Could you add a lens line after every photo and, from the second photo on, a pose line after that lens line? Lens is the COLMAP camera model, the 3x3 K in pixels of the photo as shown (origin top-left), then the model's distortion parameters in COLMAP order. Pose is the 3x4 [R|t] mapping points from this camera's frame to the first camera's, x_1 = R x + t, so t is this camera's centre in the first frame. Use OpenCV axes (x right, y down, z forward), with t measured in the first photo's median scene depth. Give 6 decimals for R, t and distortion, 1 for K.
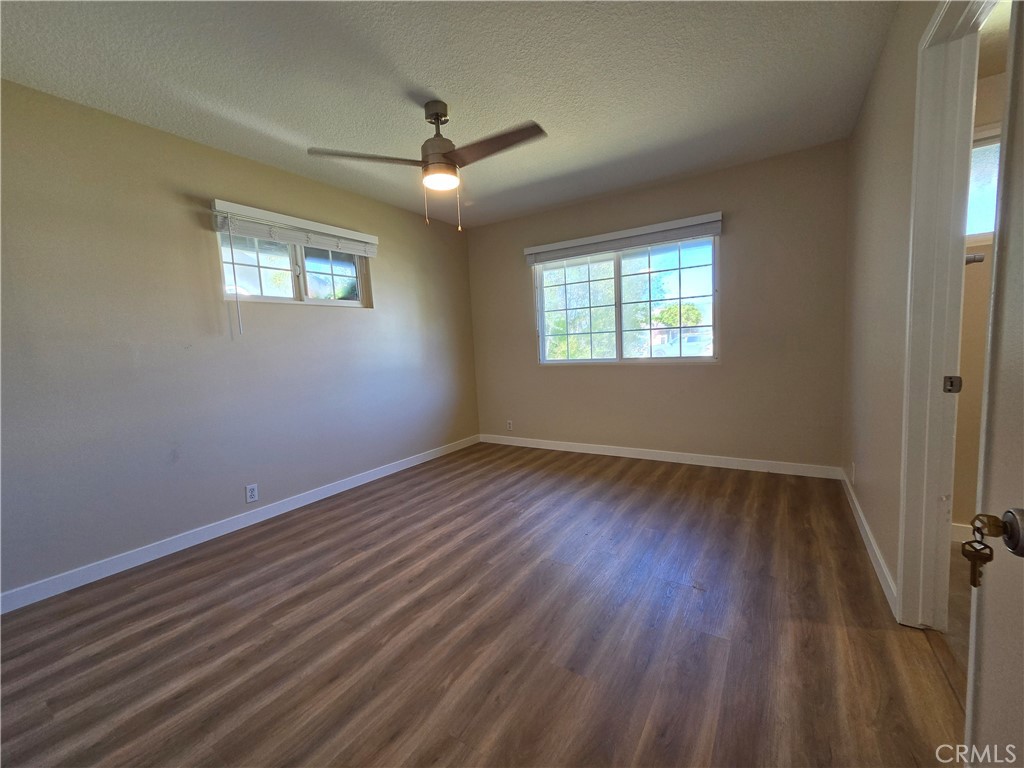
lens RADIAL K [[420.6, 0, 513.0], [0, 420.6, 386.0], [0, 0, 1]] dist [-0.000363, 0.000450]
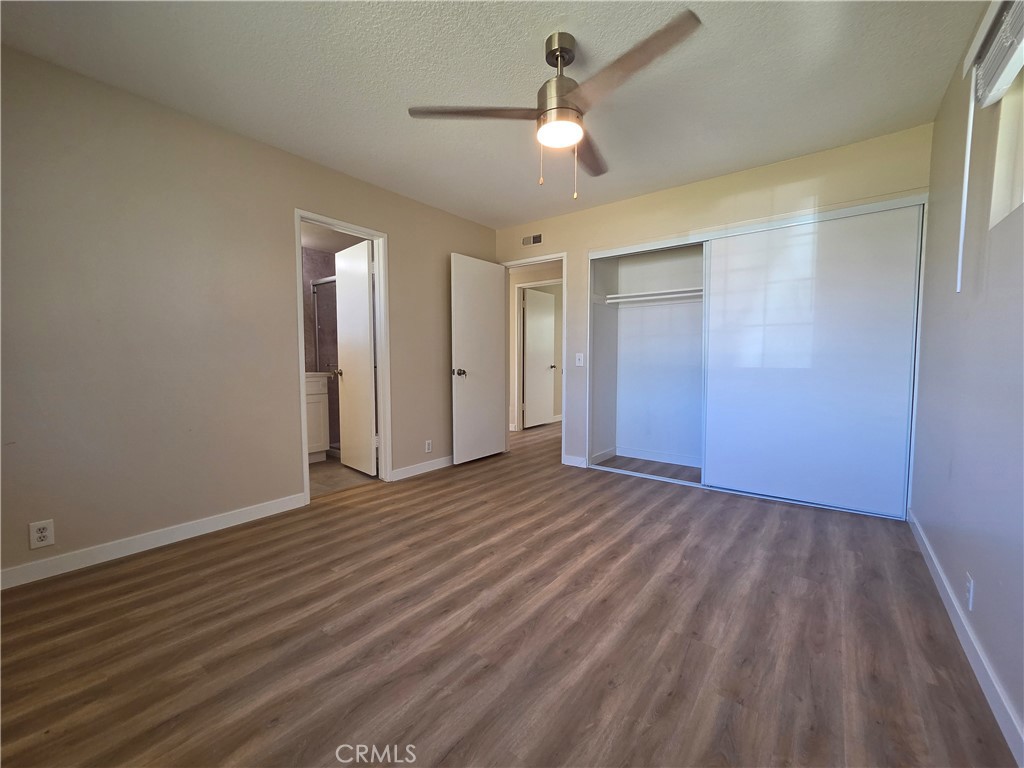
lens RADIAL K [[420.6, 0, 513.0], [0, 420.6, 386.0], [0, 0, 1]] dist [-0.000363, 0.000450]
pose [[-0.995331, 0.044414, 0.085694, -0.131857], [0.057837, 0.985235, 0.161142, -0.150405], [-0.077272, 0.165346, -0.983204, 1.926041]]
